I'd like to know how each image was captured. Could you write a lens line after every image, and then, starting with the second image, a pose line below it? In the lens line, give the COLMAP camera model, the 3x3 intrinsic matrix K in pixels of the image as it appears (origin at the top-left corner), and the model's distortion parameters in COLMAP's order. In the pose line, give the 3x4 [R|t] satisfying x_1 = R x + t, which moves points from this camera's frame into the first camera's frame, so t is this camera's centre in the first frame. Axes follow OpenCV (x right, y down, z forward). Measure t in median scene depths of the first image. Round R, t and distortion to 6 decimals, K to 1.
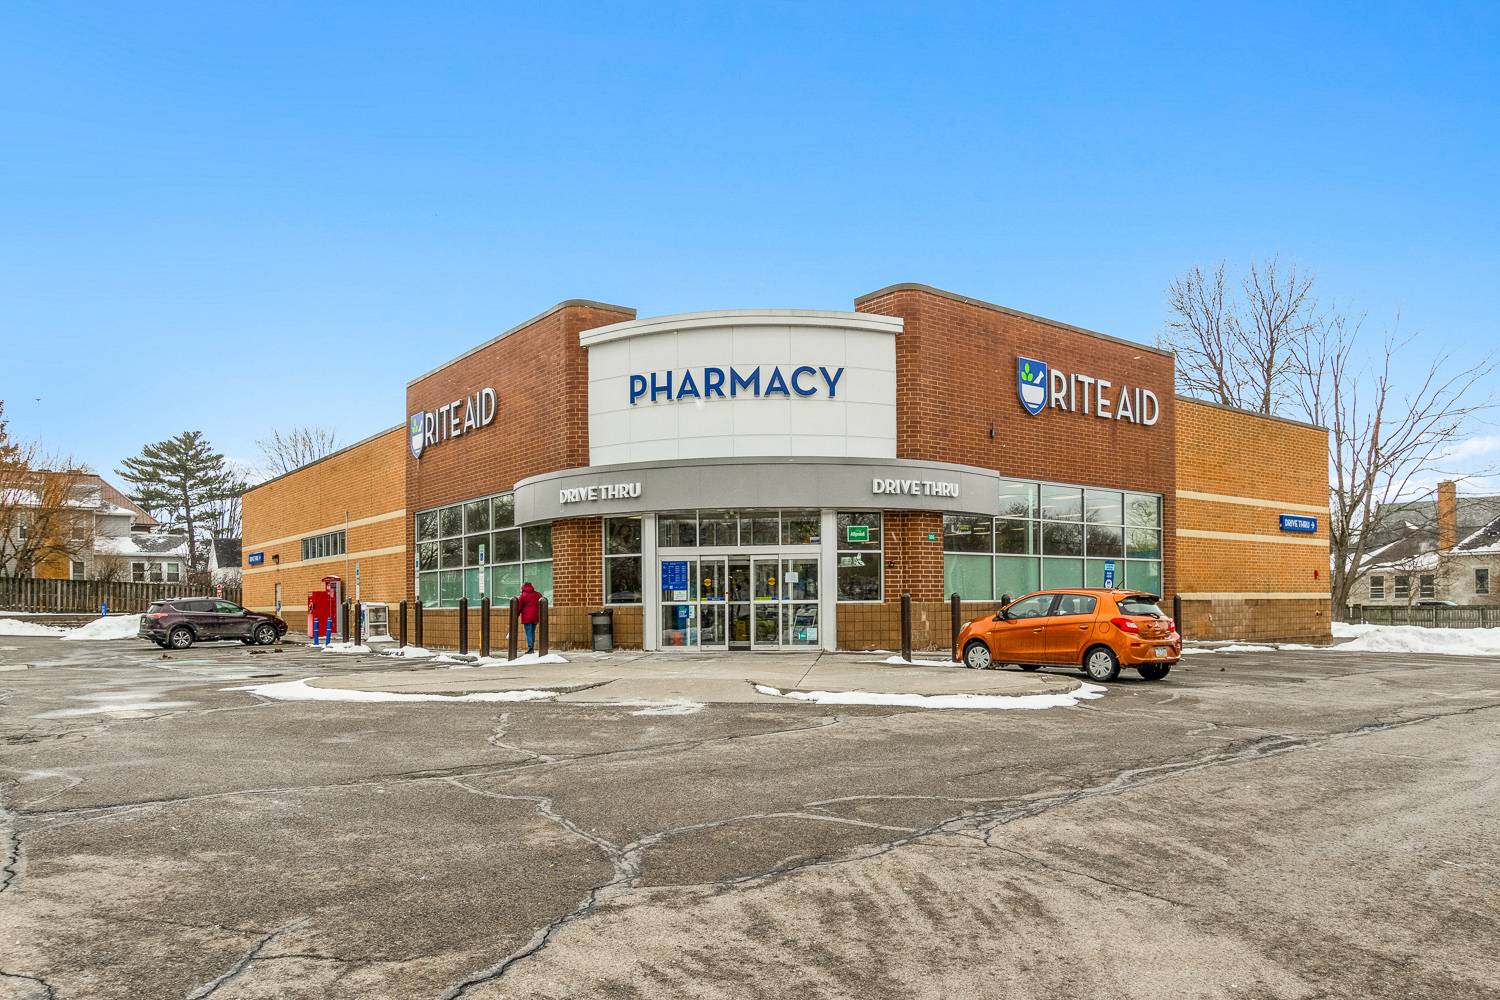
lens RADIAL K [[1026.6, 0, 753.9], [0, 1026.6, 604.5], [0, 0, 1]] dist [-0.008315, 0.003283]
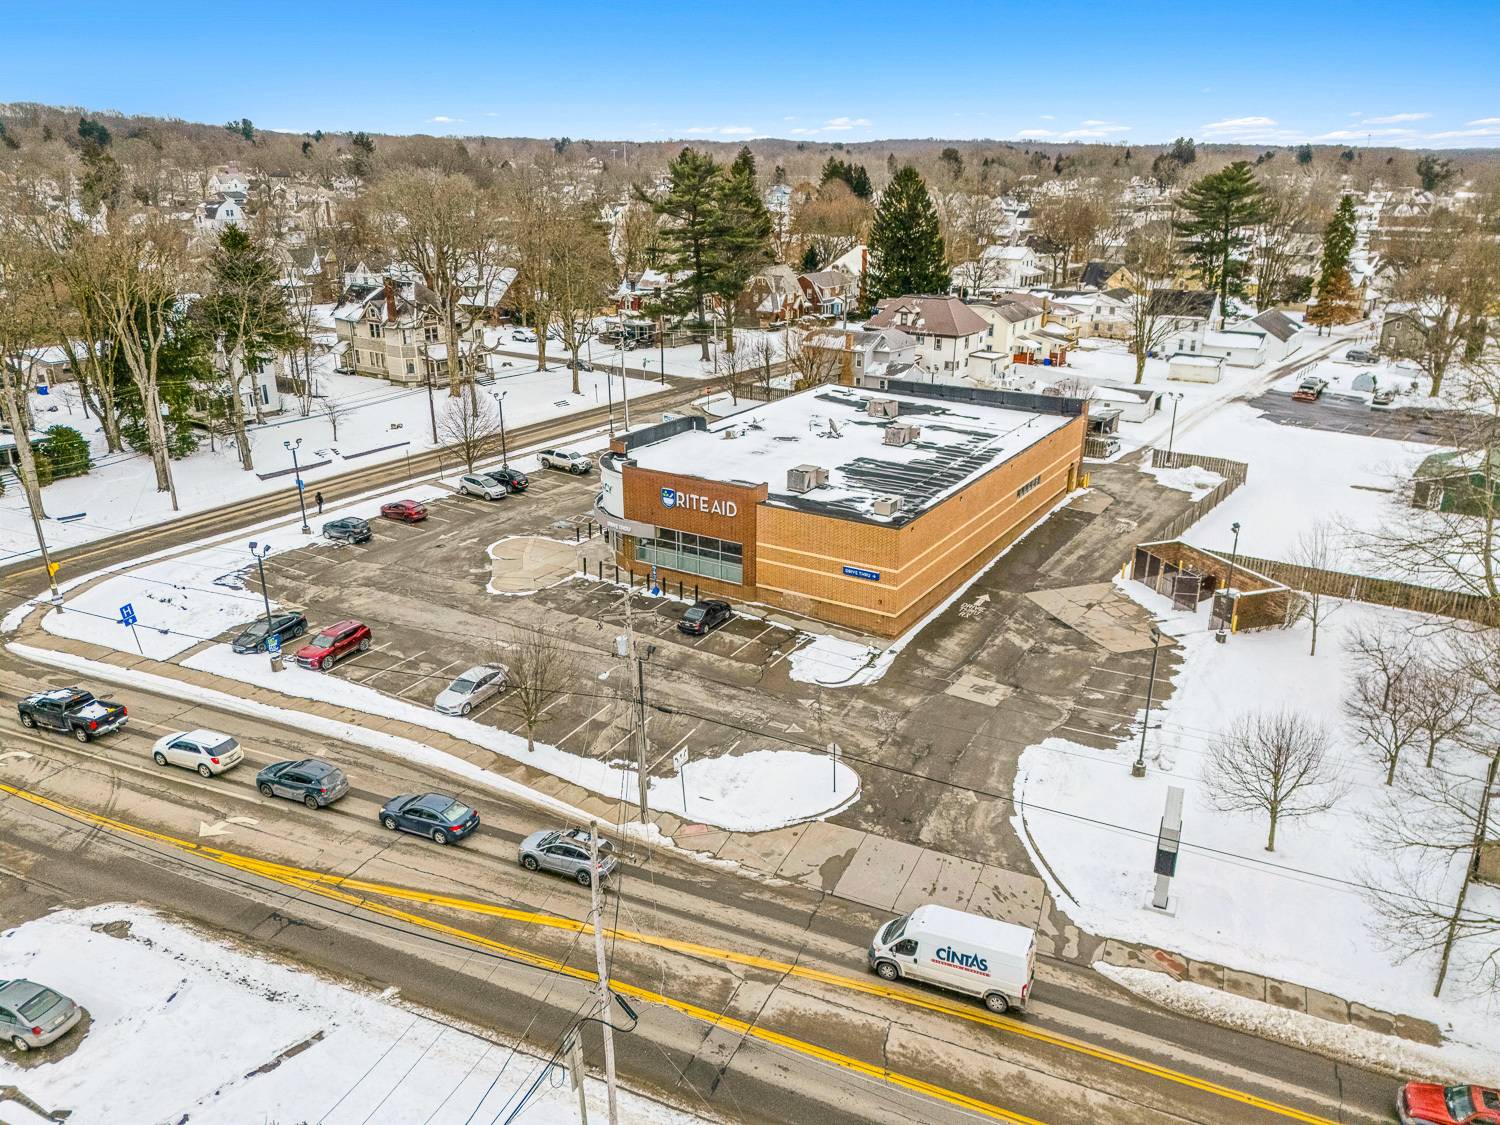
lens RADIAL K [[1082.9, 0, 750.0], [0, 1082.9, 562.5], [0, 0, 1]] dist [0.095356, -0.095484]
pose [[0.344121, 0.329140, -0.879345, 3.330058], [-0.004505, 0.937112, 0.348999, -1.195854], [0.938915, -0.116137, 0.323963, 0.238016]]
